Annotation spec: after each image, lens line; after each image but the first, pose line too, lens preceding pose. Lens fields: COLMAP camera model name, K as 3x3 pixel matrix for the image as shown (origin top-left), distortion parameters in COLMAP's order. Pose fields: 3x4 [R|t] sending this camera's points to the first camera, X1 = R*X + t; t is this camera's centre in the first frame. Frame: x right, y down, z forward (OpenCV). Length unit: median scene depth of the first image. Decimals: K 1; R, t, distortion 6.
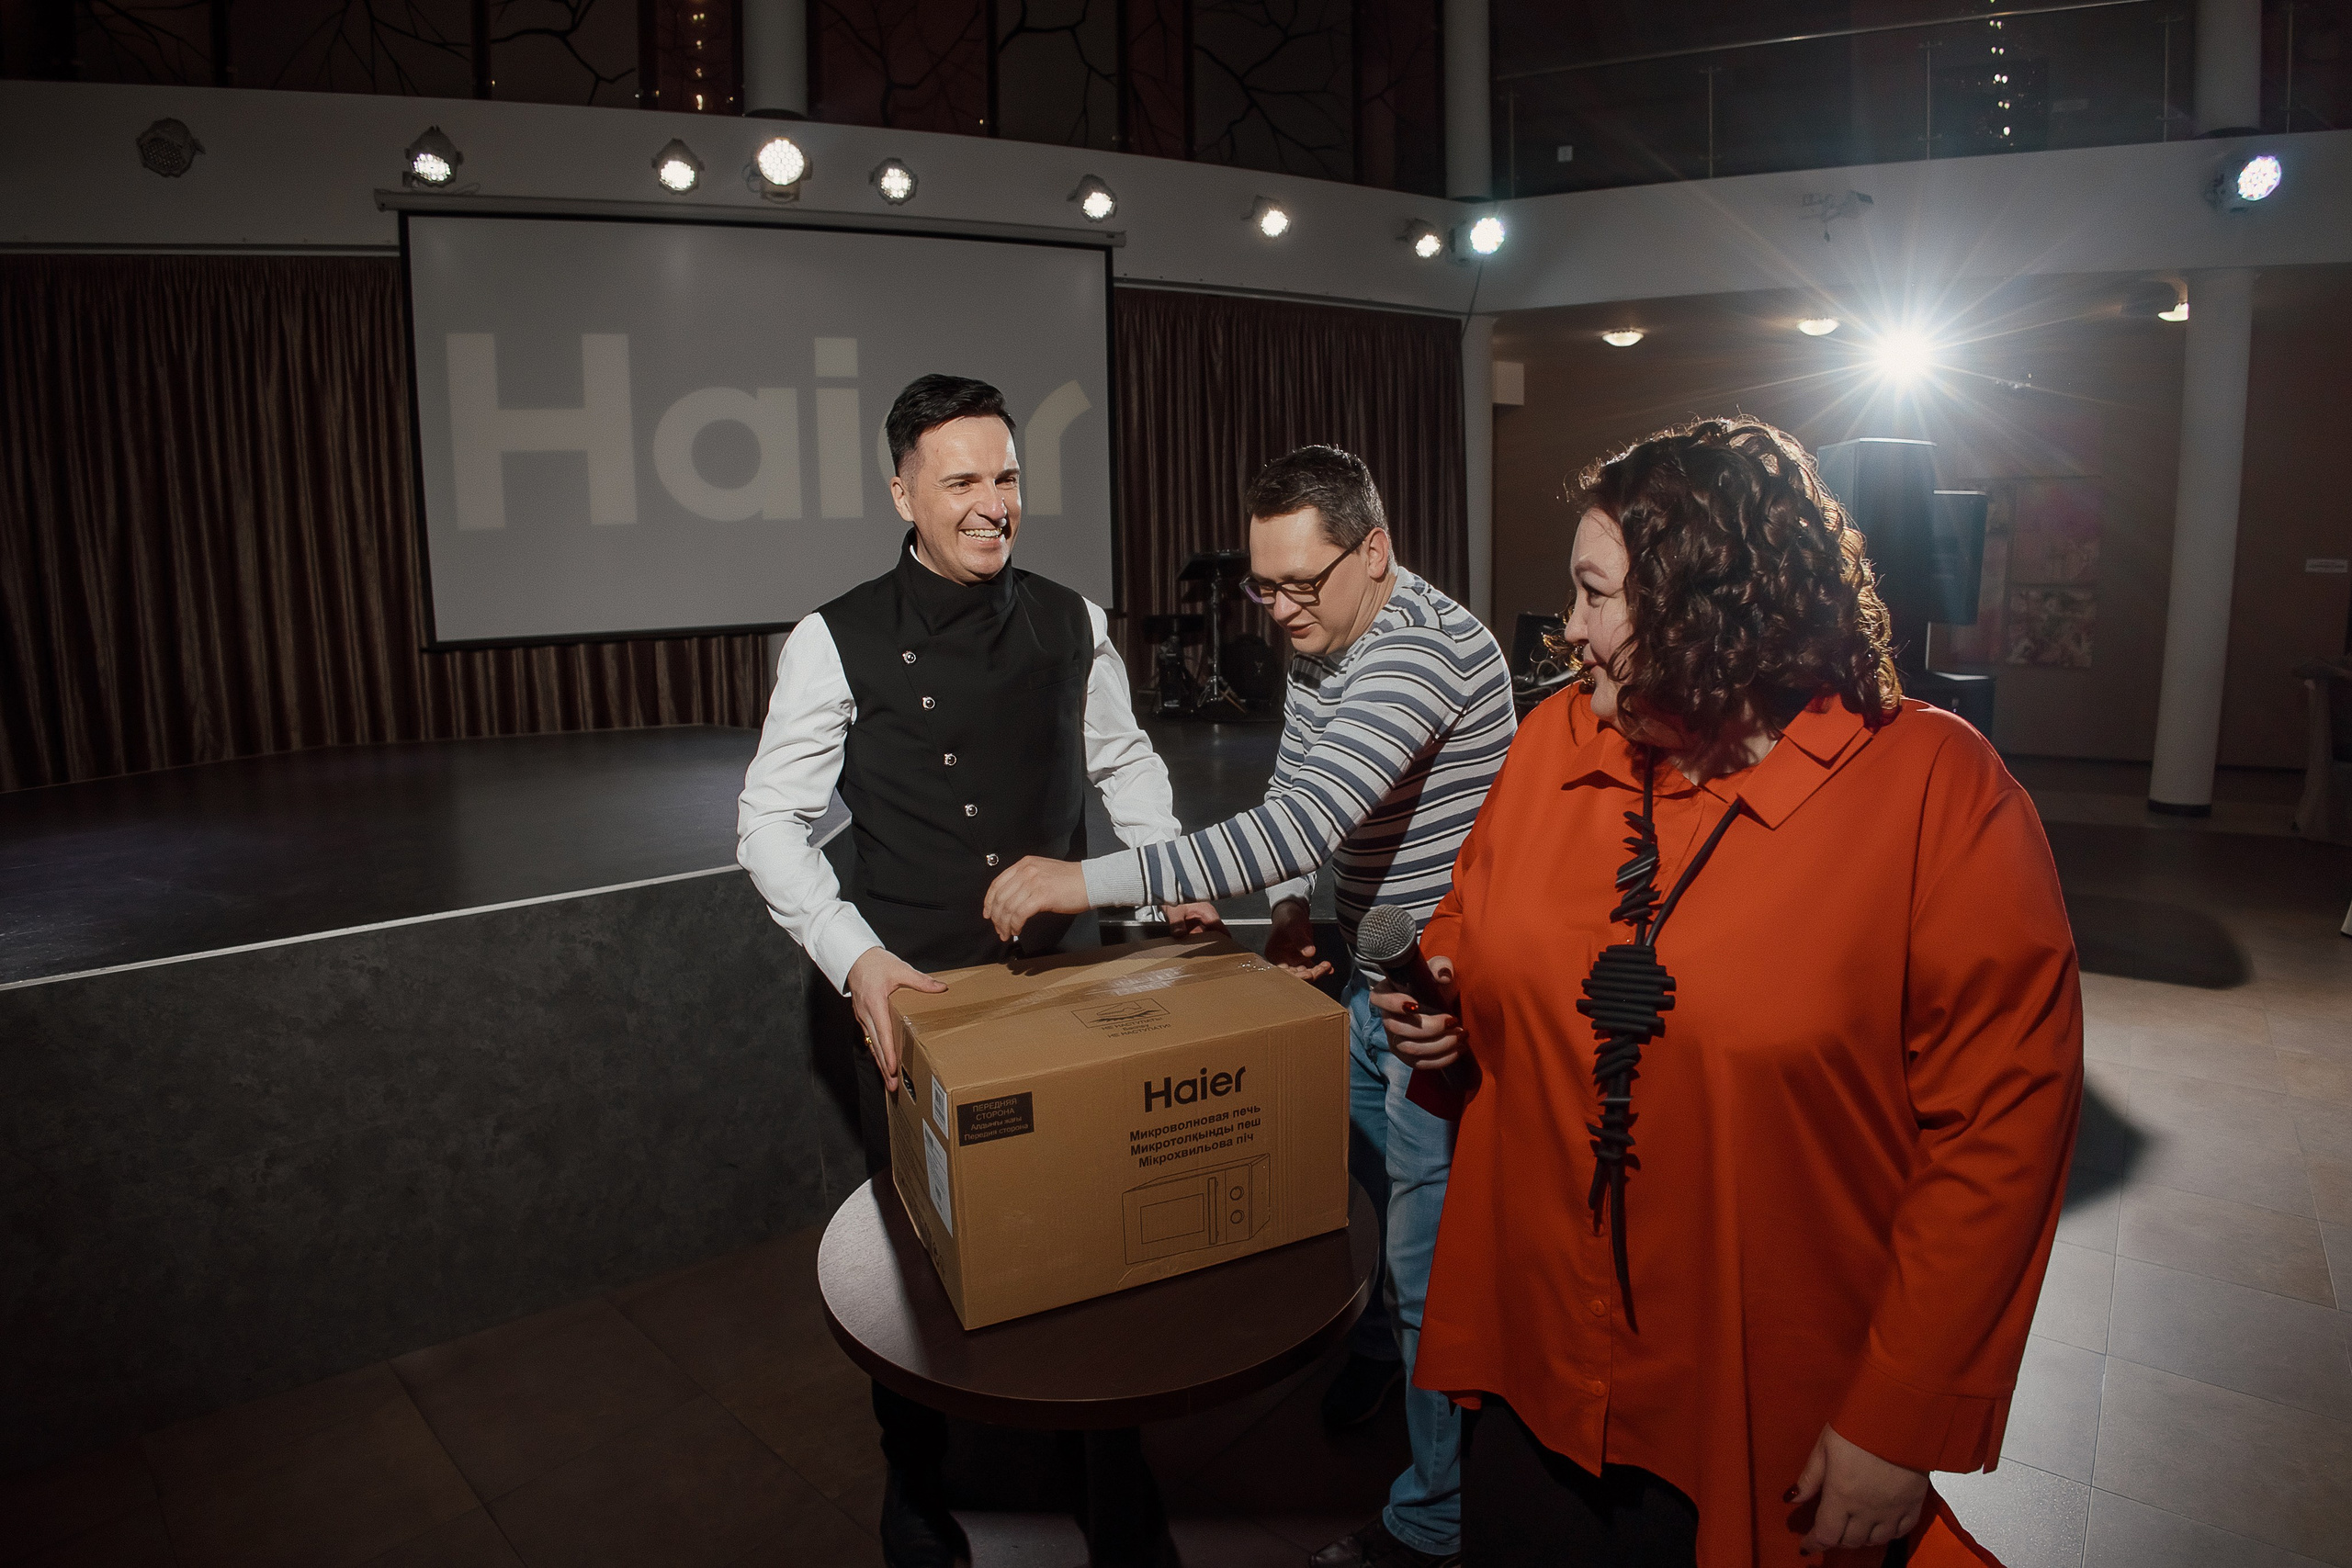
lens RADIAL K [[1335.2, 0, 1262.9], [0, 1335.2, 786.2], [0, 0, 1]] dist [-0.153194, 0.045361]
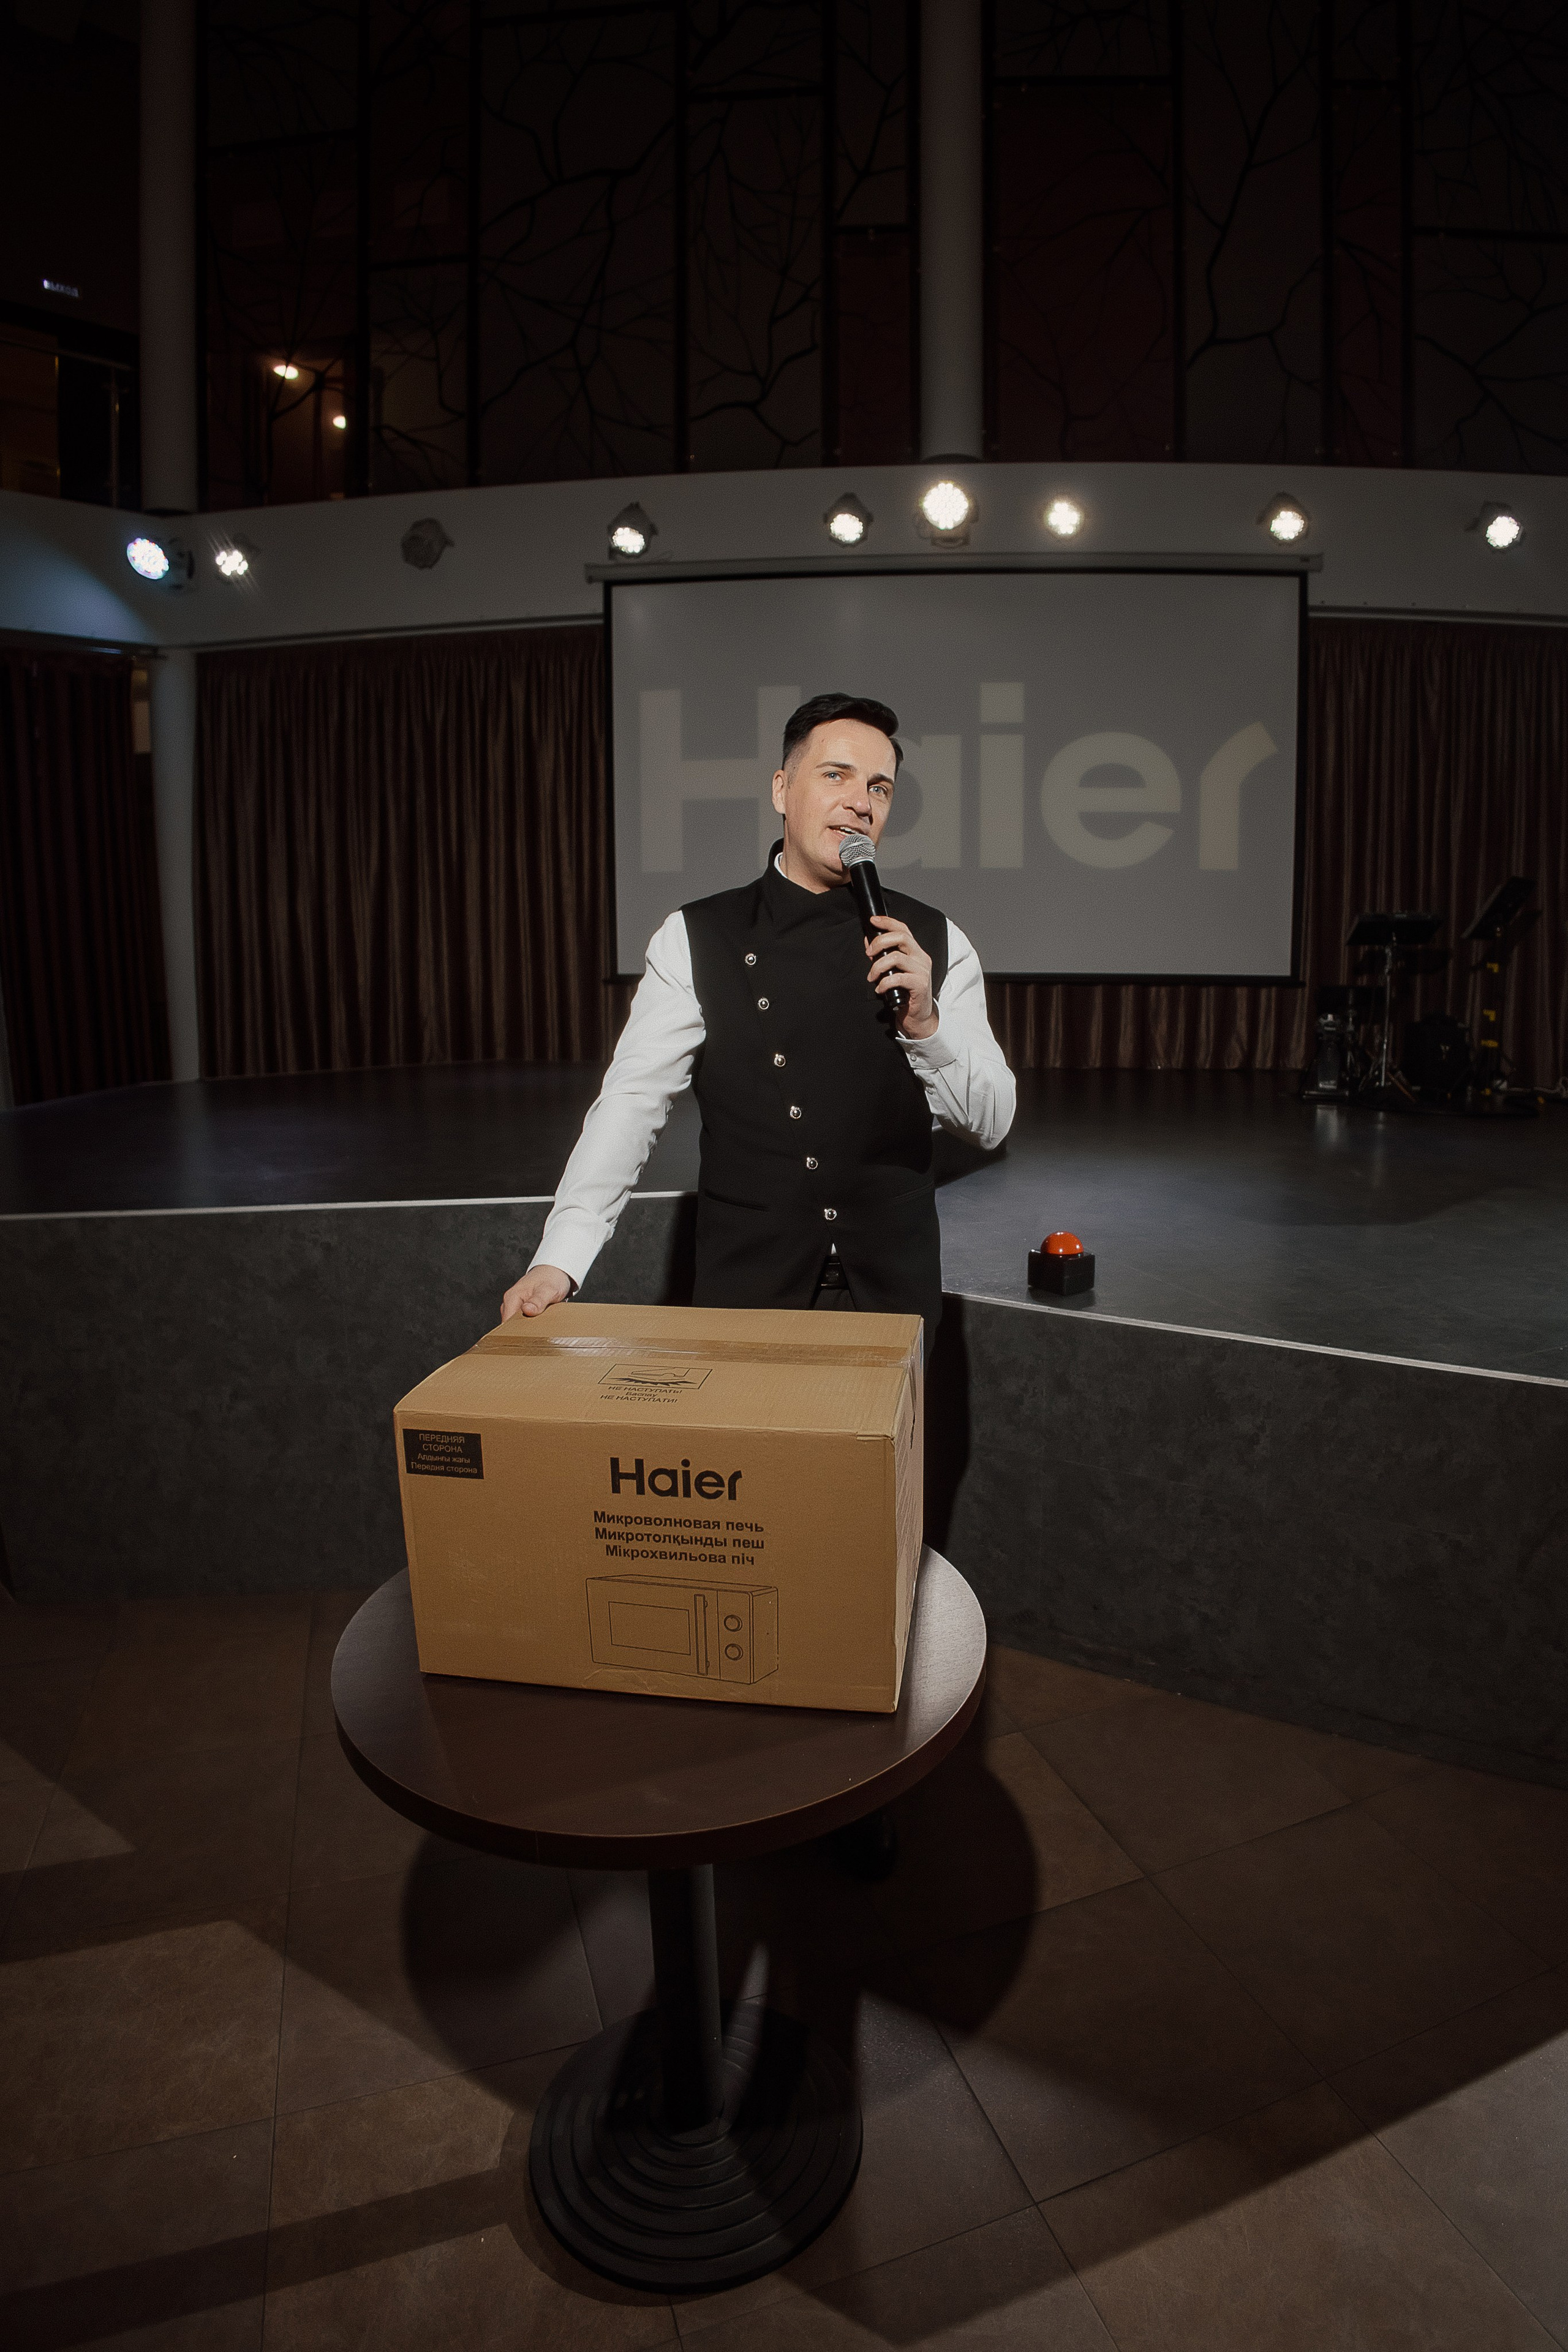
lens RADIAL K [[1362.1, 0, 846.1], [0, 1362.1, 1174.9], [0, 0, 1]] dist [-0.149875, 0.043585]
pose [[0.858048, 0.100844, -0.503571, 0.120858], [-0.096604, 0.994721, 0.034596, -0.000944], [0.504402, 0.018962, 0.863261, 0.083340]]
